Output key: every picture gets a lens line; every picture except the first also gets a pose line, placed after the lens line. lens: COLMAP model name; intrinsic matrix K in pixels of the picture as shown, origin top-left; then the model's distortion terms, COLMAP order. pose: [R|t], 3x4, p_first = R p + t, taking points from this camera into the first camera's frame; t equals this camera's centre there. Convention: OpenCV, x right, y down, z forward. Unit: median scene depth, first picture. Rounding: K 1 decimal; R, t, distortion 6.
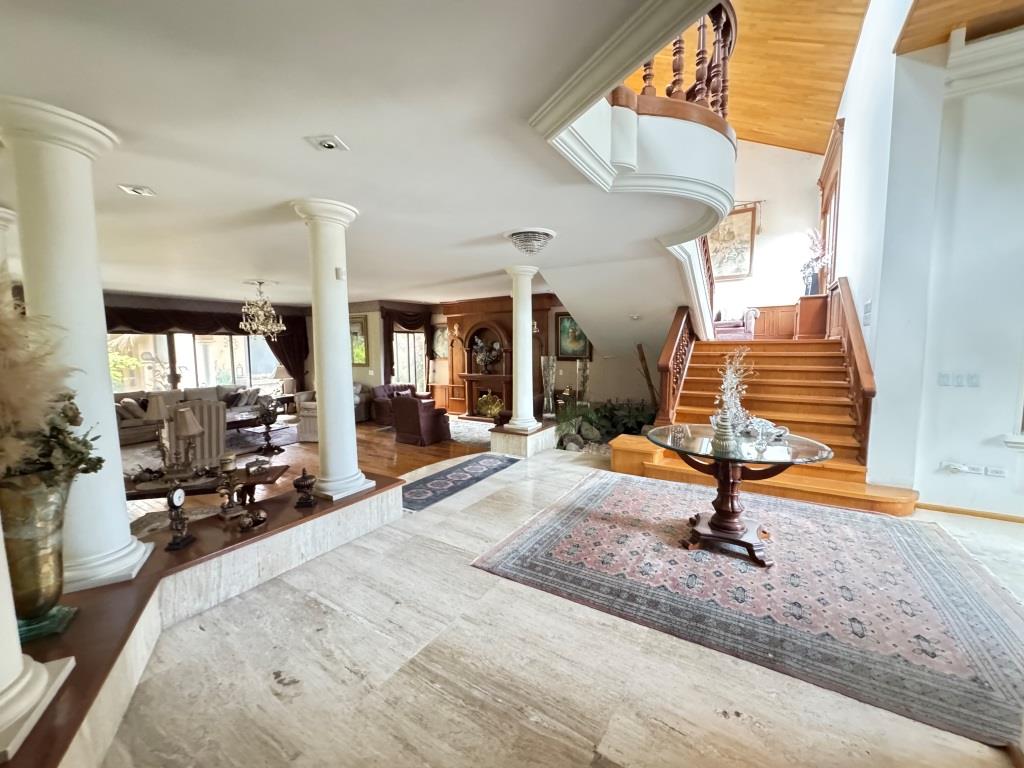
lens RADIAL K [[407.4, 0, 512.0], [0, 407.4, 382.7], [0, 0, 1]] dist [-0.002604, 0.000074]
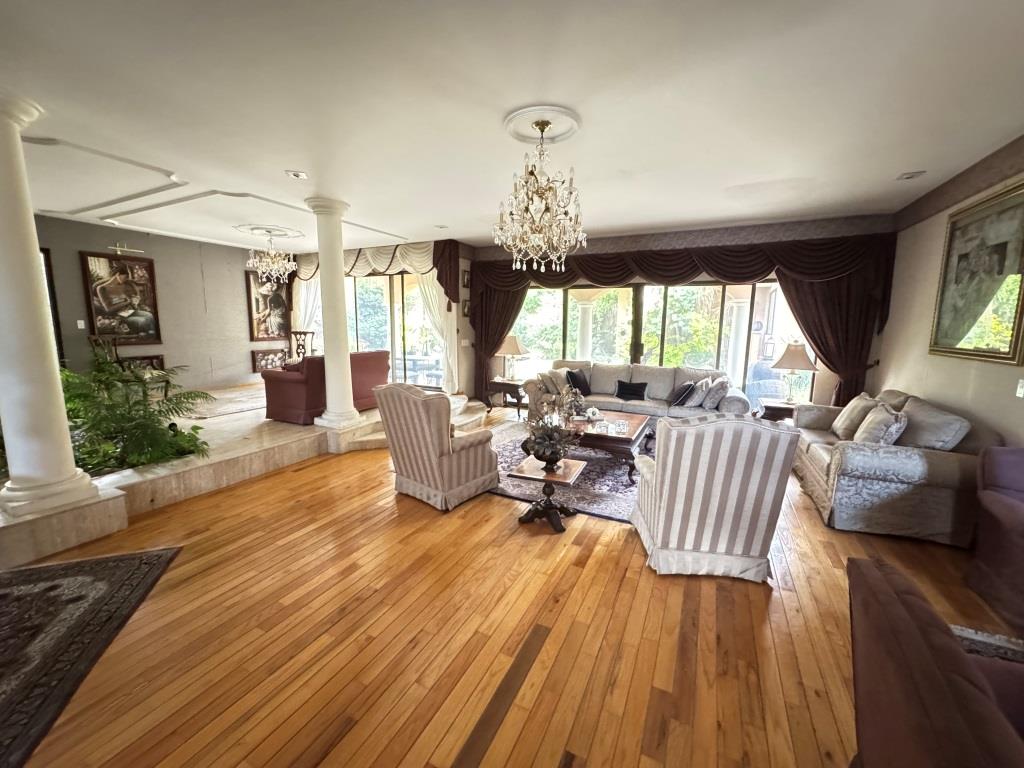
lens RADIAL K [[409.0, 0, 512.0], [0, 409.0, 384.0], [0, 0, 1]] dist [-0.001917, -0.000018]
pose [[0.100635, 0.160435, -0.981903, -0.124122], [-0.102611, 0.983324, 0.150150, -0.034930], [0.989618, 0.085644, 0.115419, 0.664543]]
